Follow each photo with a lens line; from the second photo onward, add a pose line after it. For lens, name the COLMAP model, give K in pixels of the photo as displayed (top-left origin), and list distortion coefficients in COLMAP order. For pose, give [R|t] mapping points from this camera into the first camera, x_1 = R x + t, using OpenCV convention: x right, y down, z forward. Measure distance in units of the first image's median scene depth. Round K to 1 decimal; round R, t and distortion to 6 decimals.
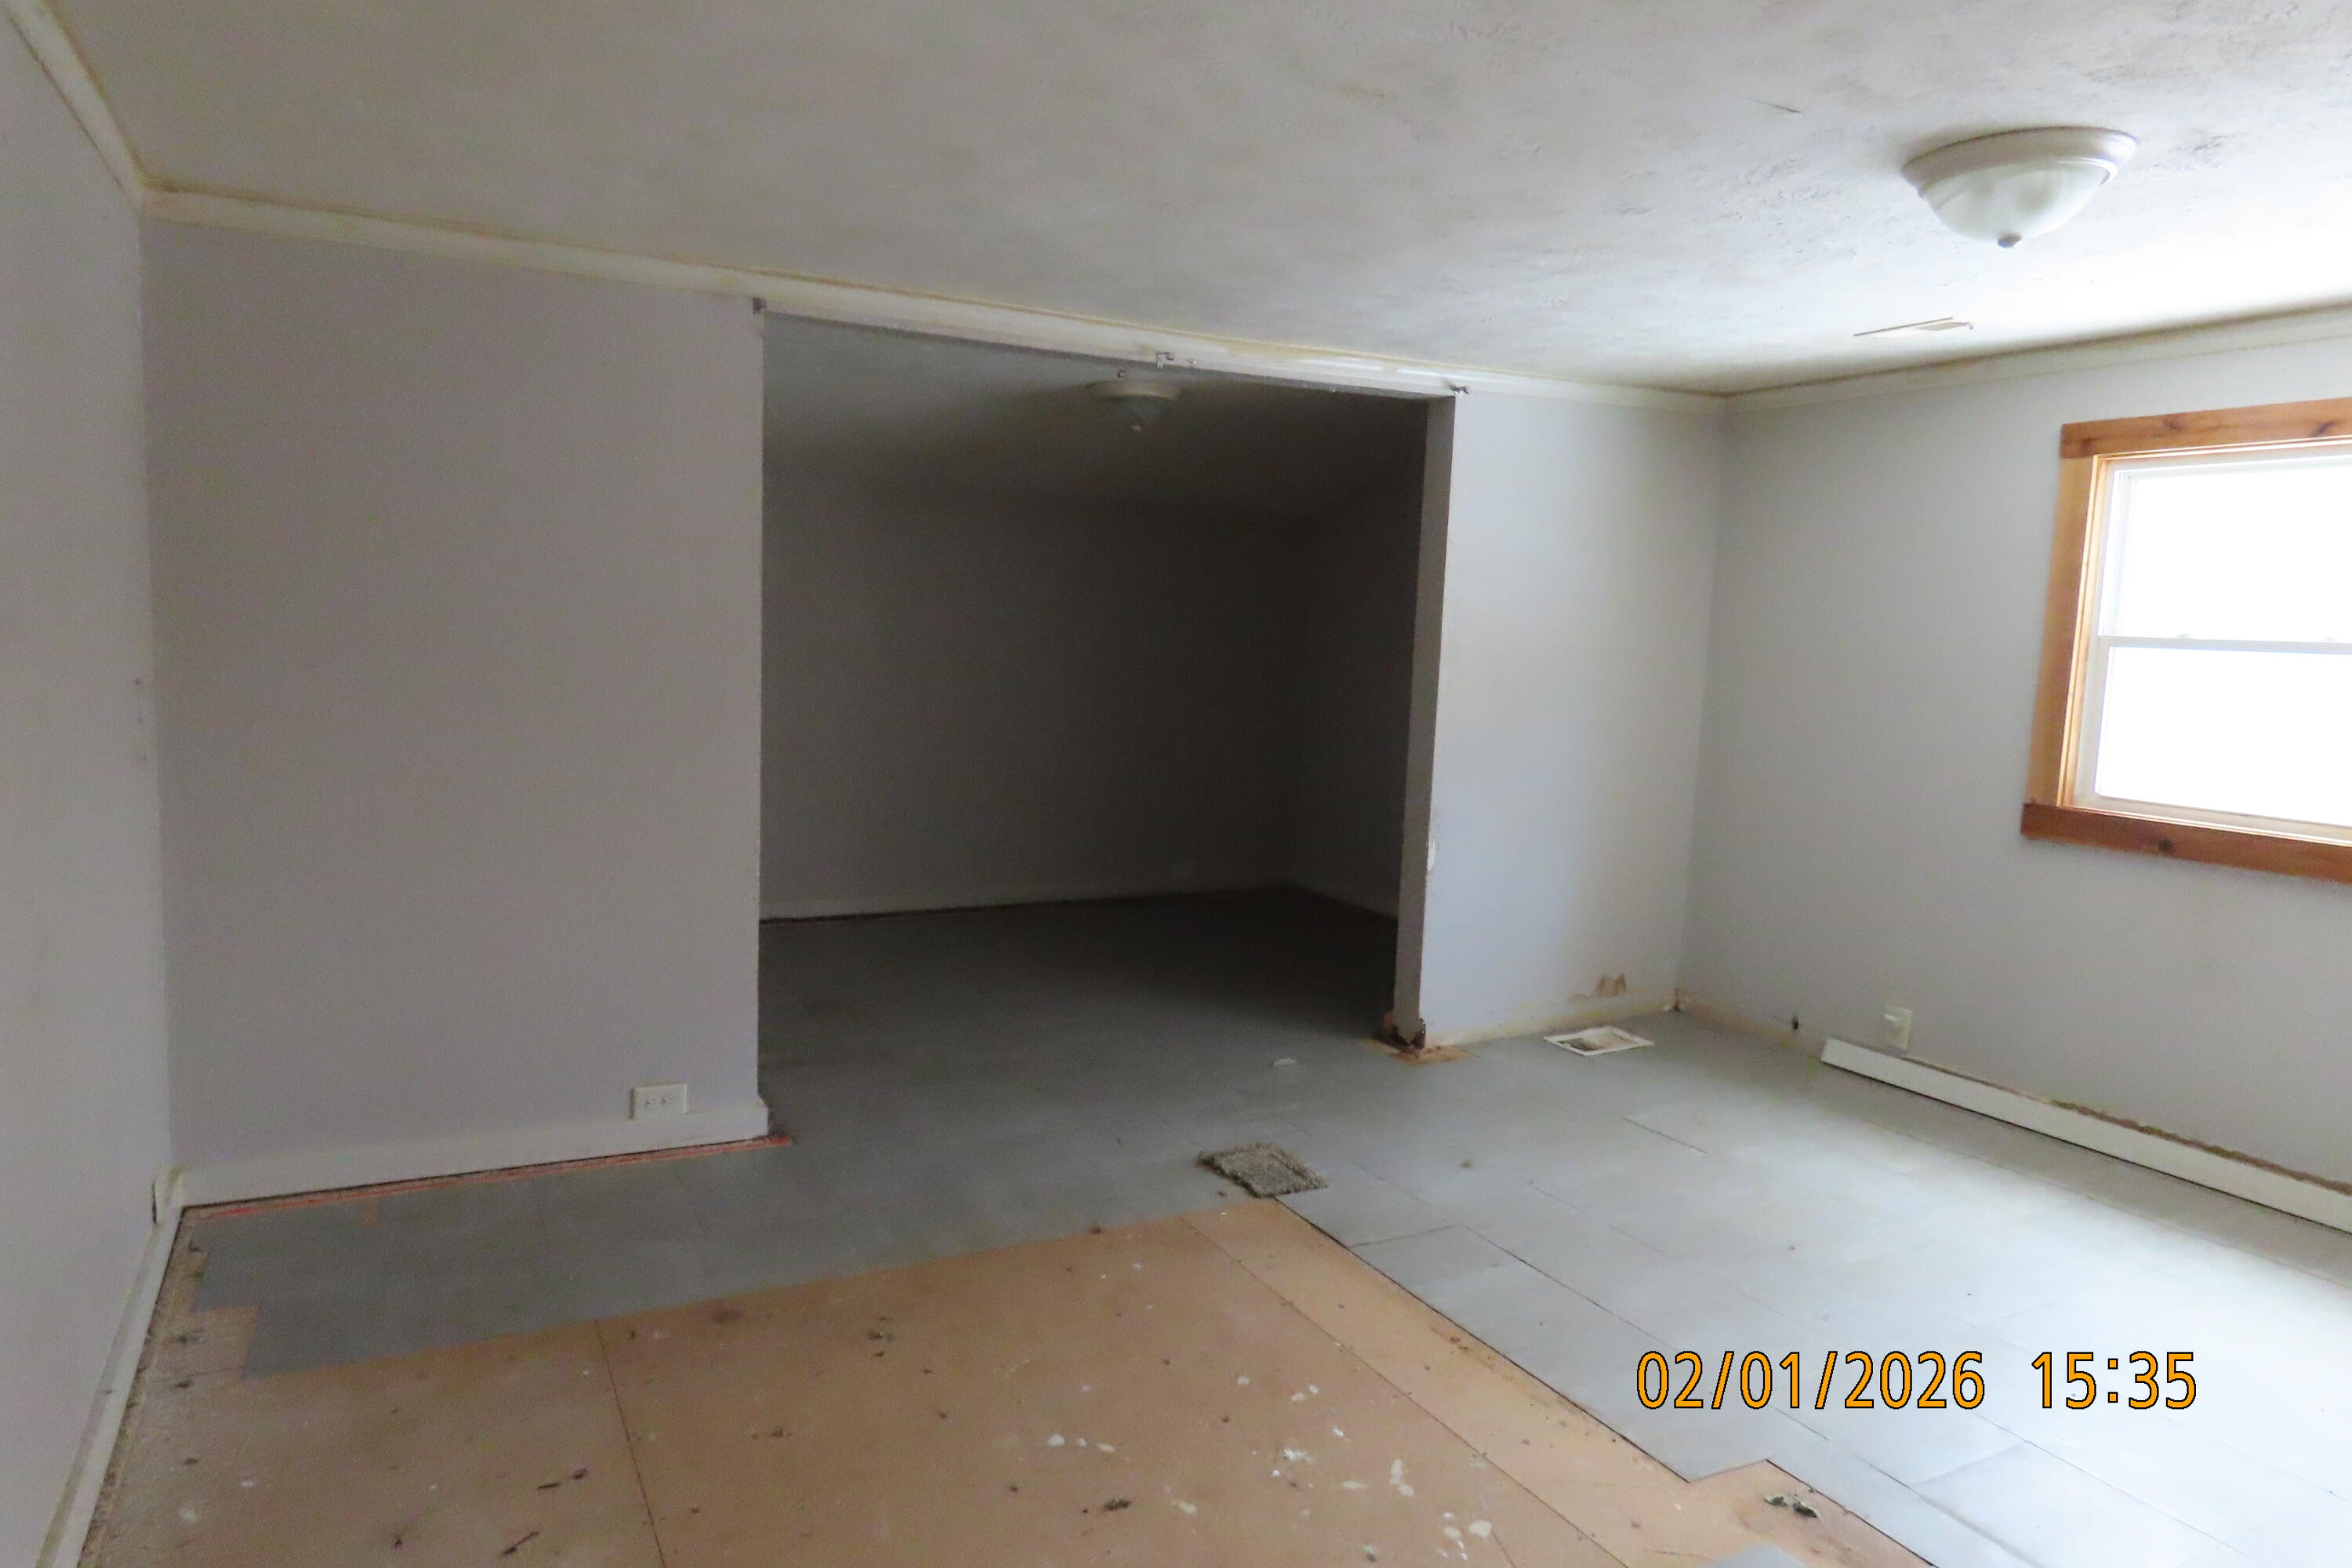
lens RADIAL K [[1475.7, 0, 1189.6], [0, 1475.7, 778.7], [0, 0, 1]] dist [-0.010003, 0.003153]
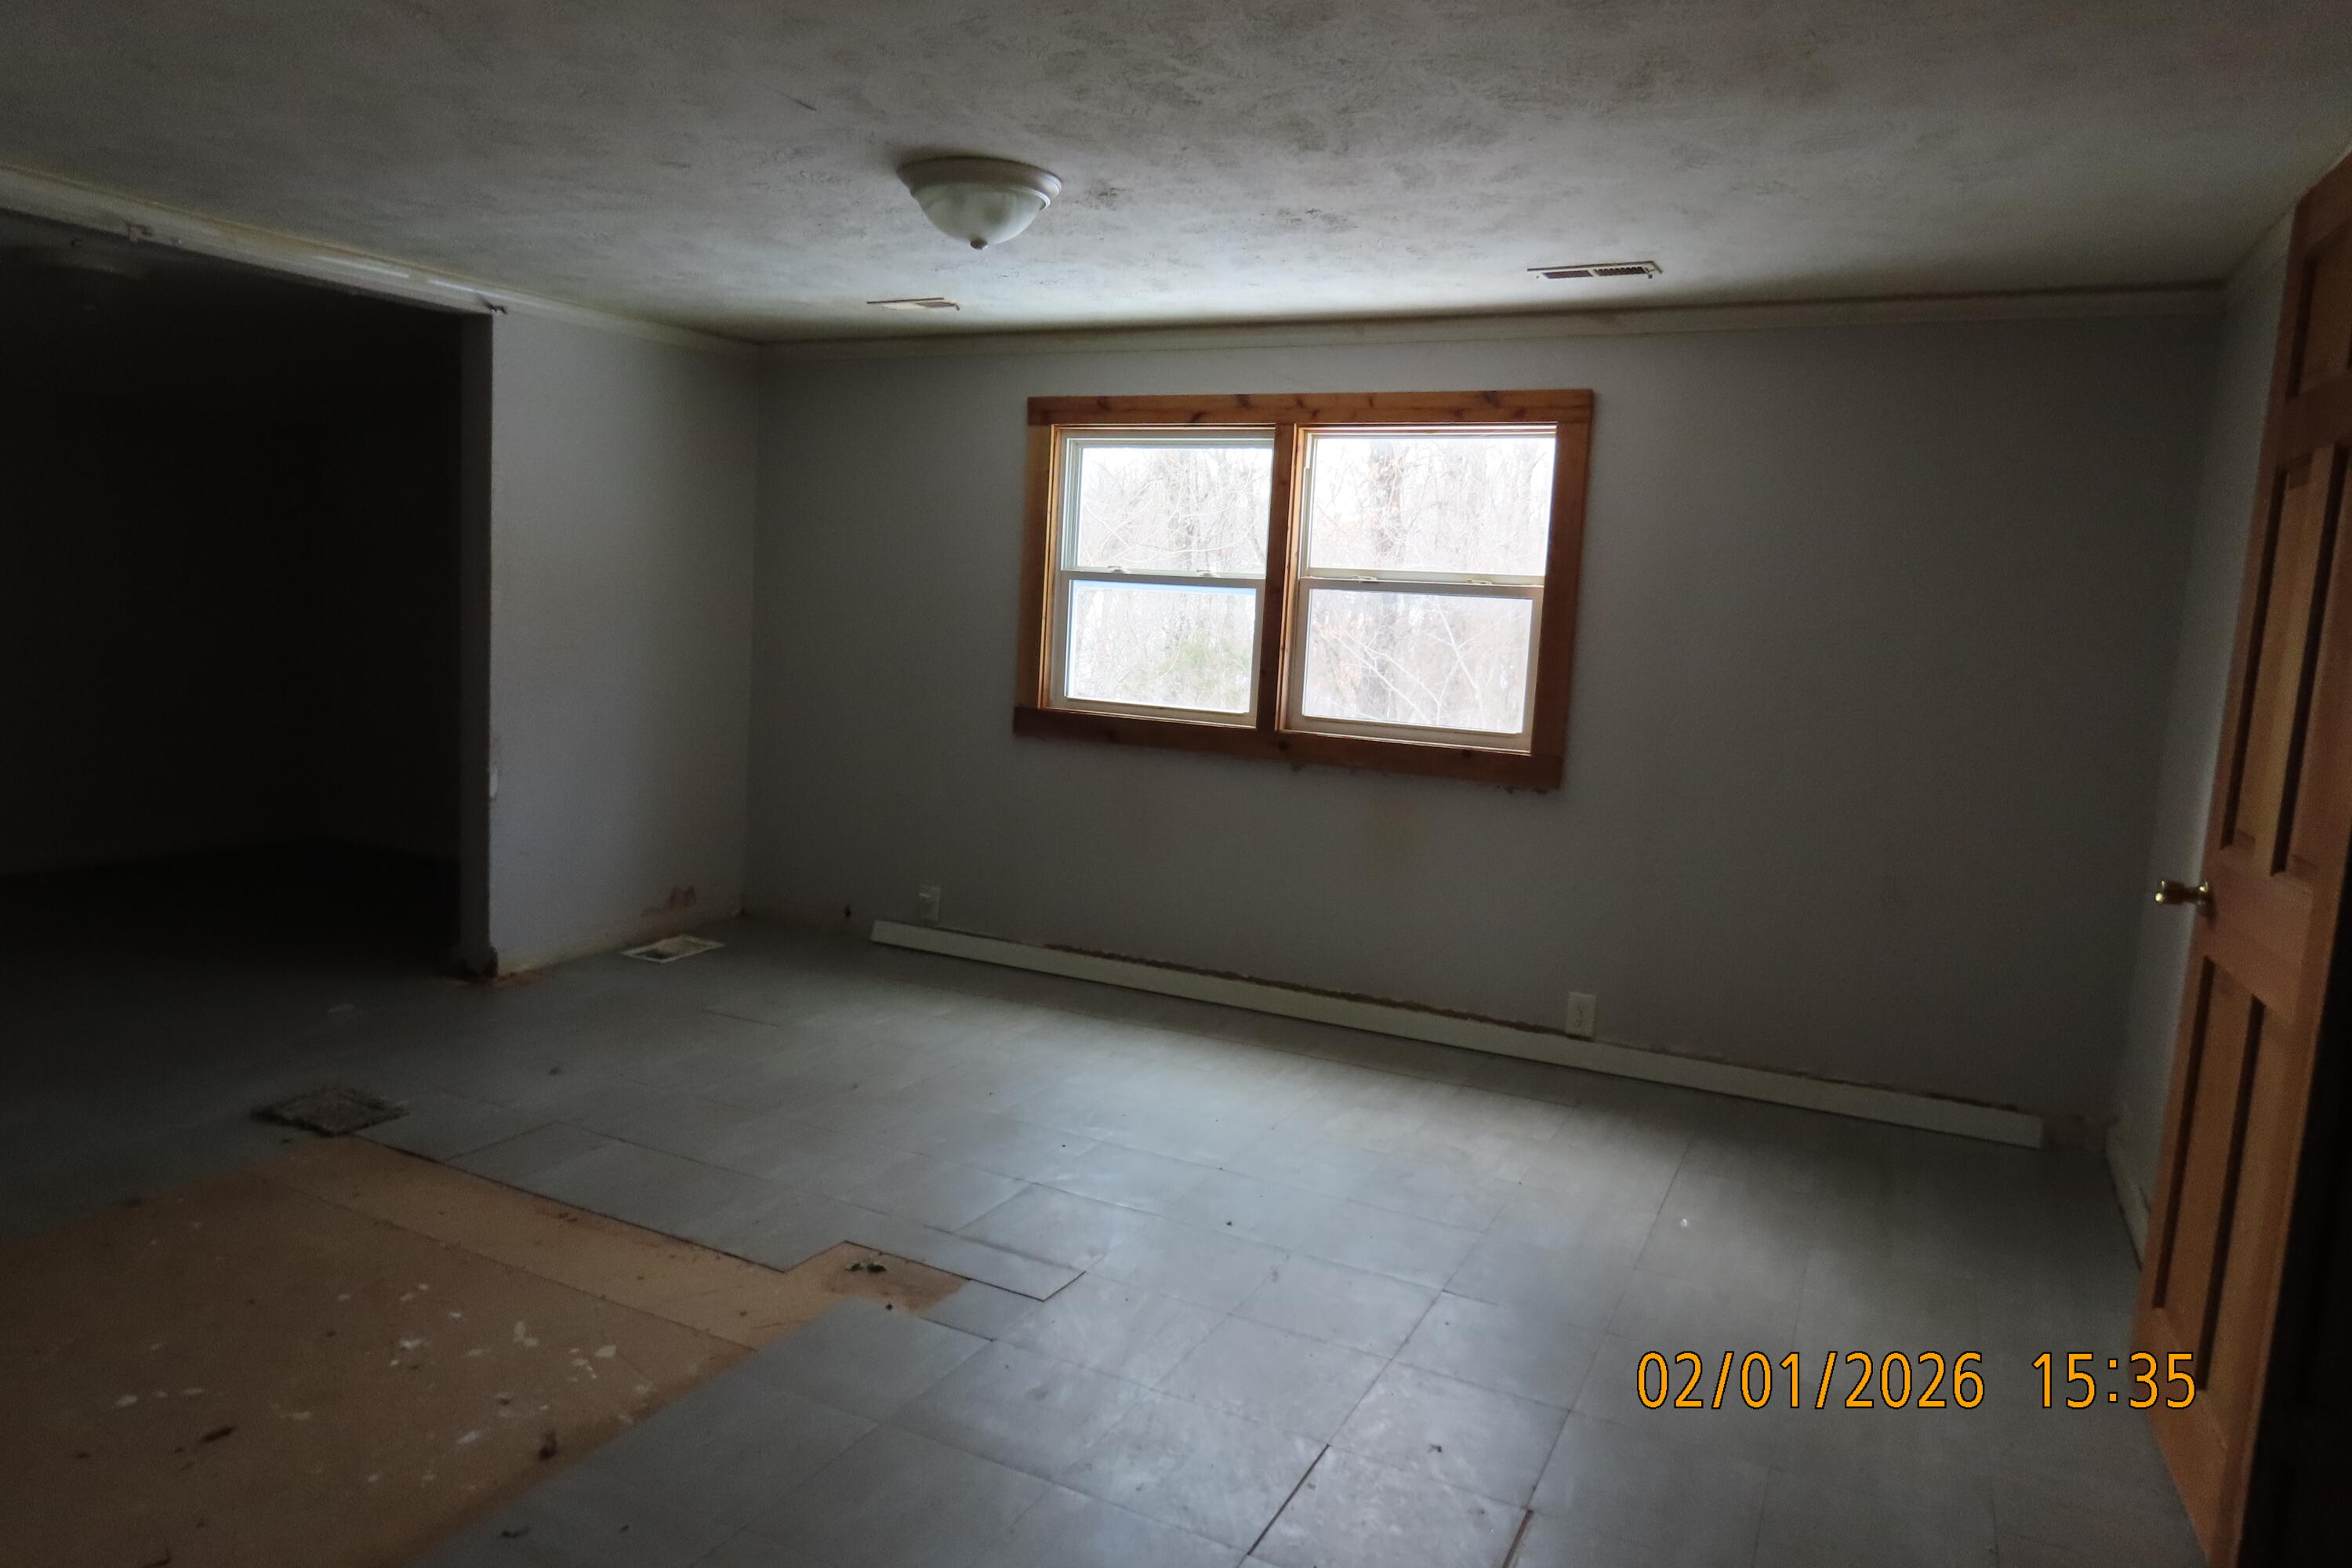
lens RADIAL K [[1475.7, 0, 1173.4], [0, 1475.7, 794.5], [0, 0, 1]] dist [-0.010003, 0.003153]
pose [[0.815872, -0.064080, 0.574671, -0.045492], [0.036994, 0.997589, 0.058717, 0.026911], [-0.577048, -0.026646, 0.816276, -0.102031]]
